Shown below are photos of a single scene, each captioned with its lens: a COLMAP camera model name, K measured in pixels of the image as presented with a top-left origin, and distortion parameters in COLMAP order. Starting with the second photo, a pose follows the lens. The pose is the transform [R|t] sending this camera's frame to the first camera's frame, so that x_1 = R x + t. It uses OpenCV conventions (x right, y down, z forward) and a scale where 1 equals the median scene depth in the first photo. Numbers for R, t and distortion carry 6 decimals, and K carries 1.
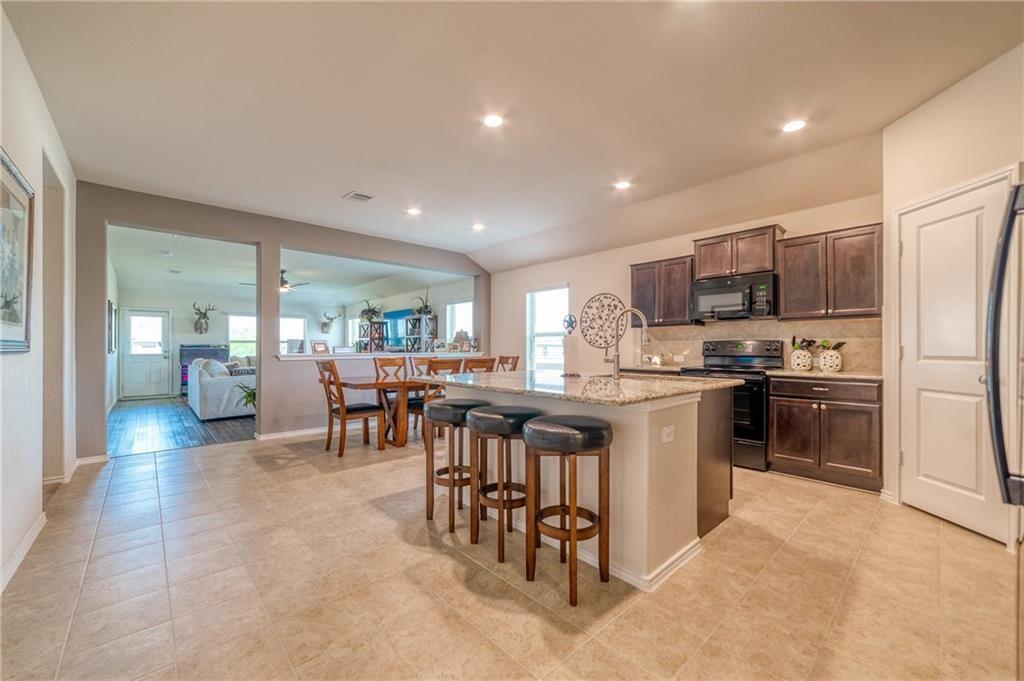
lens RADIAL K [[403.2, 0, 508.7], [0, 403.2, 342.8], [0, 0, 1]] dist [-0.013055, 0.003965]
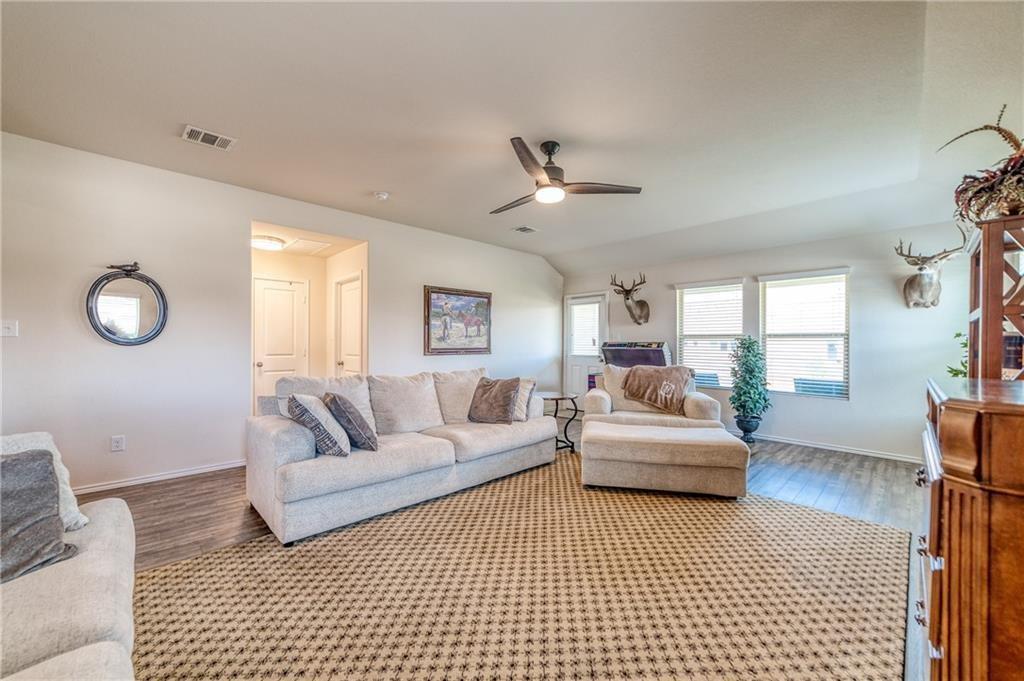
lens RADIAL K [[395.3, 0, 501.4], [0, 395.3, 343.7], [0, 0, 1]] dist [-0.001369, 0.000624]
pose [[0.021605, 0.006720, -0.999744, -0.306241], [0.011114, 0.999914, 0.006962, 0.000686], [0.999705, -0.011261, 0.021529, 1.469010]]
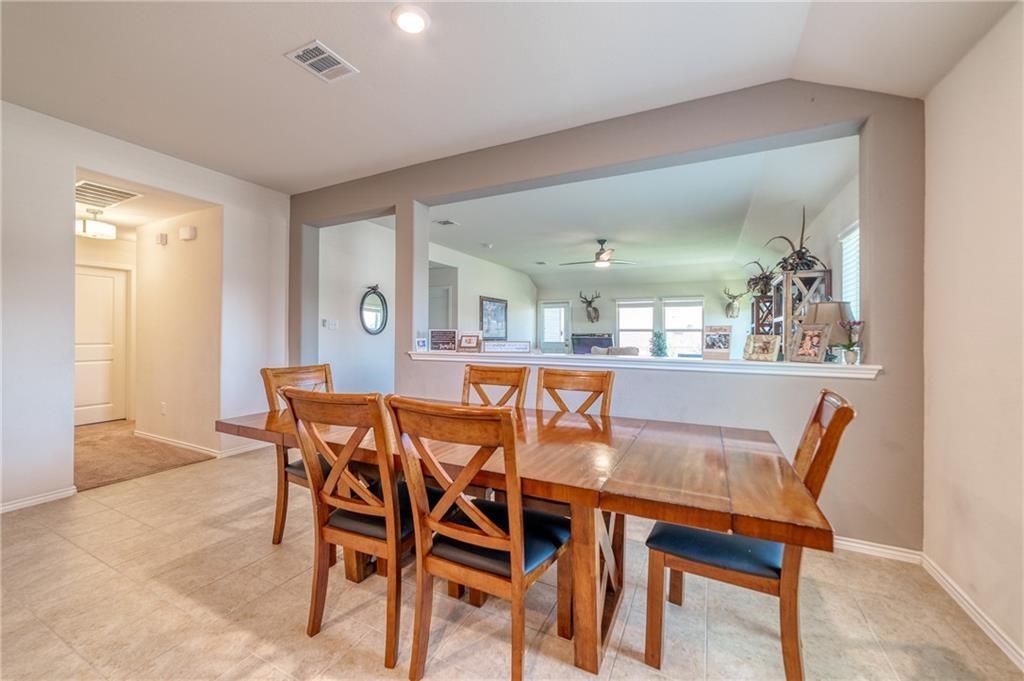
lens RADIAL K [[404.4, 0, 504.1], [0, 404.4, 330.5], [0, 0, 1]] dist [-0.000451, -0.000027]
pose [[0.349790, -0.002669, -0.936824, 0.168770], [0.005792, 0.999983, -0.000686, -0.006845], [0.936810, -0.005187, 0.349799, 0.847700]]
